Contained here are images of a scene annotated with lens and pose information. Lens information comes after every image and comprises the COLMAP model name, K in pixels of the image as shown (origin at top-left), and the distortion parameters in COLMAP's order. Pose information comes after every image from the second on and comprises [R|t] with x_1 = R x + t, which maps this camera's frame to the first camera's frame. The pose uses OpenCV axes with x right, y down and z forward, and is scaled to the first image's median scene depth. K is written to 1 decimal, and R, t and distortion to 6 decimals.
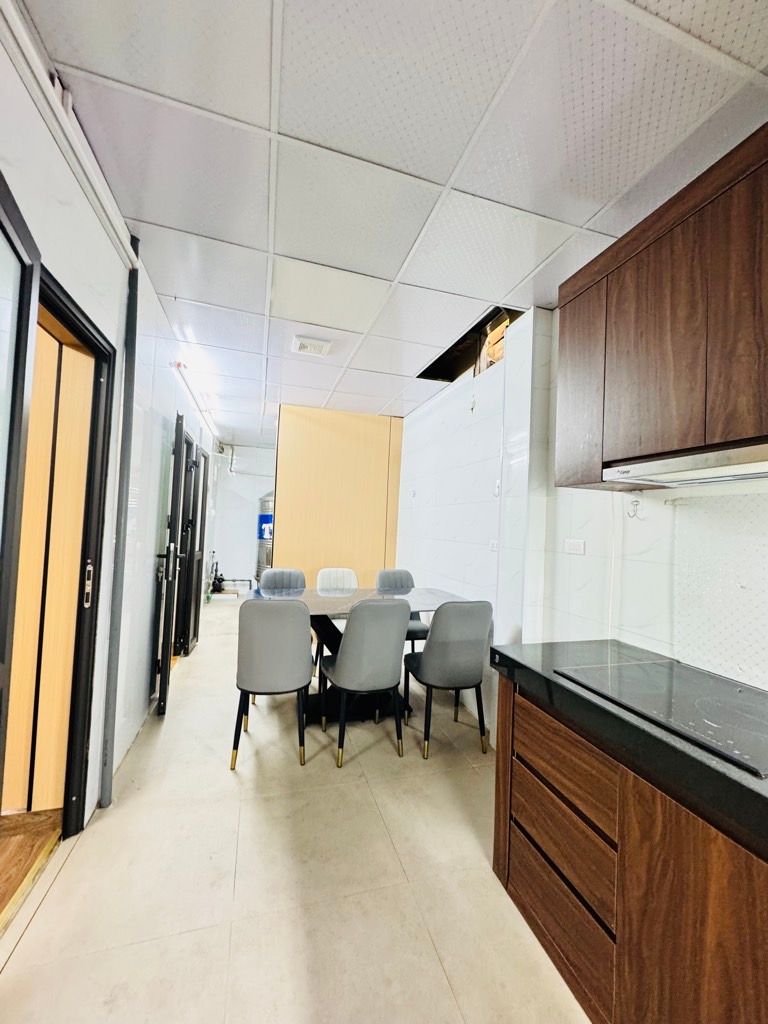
lens RADIAL K [[409.9, 0, 384.6], [0, 409.9, 511.8], [0, 0, 1]] dist [-0.002405, 0.000640]
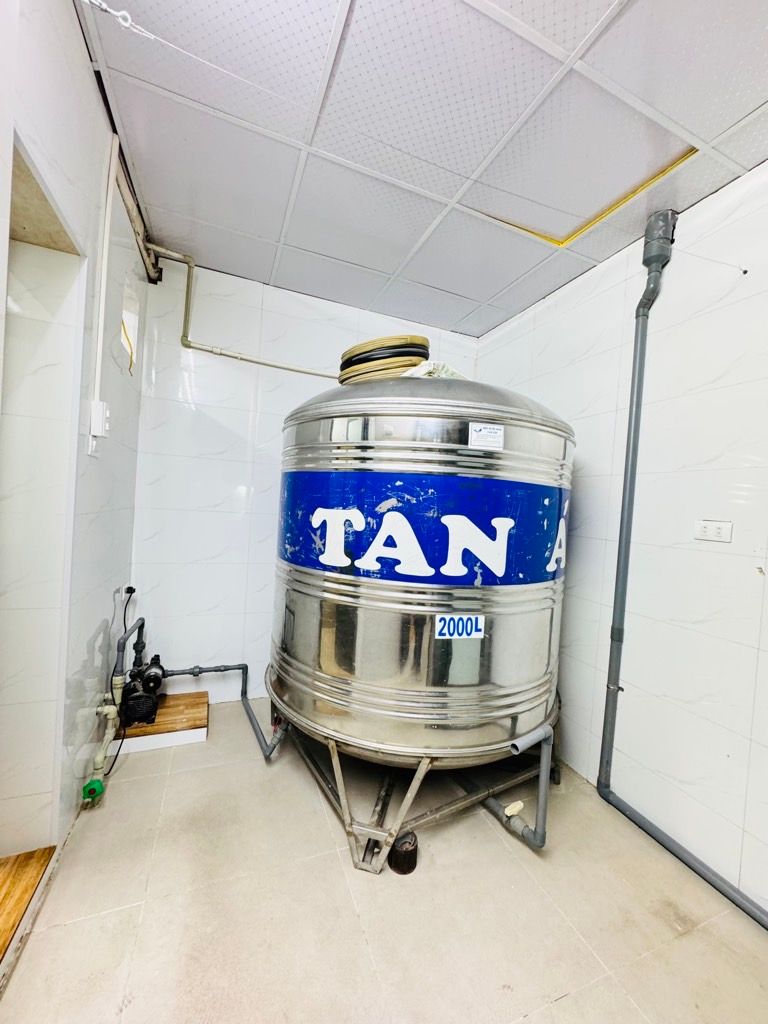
lens RADIAL K [[409.9, 0, 386.2], [0, 409.9, 510.4], [0, 0, 1]] dist [-0.002405, 0.000640]
pose [[0.996441, 0.018041, 0.082337, -0.248225], [-0.022715, 0.998162, 0.056186, 0.014950], [-0.081172, -0.057856, 0.995020, 0.677037]]
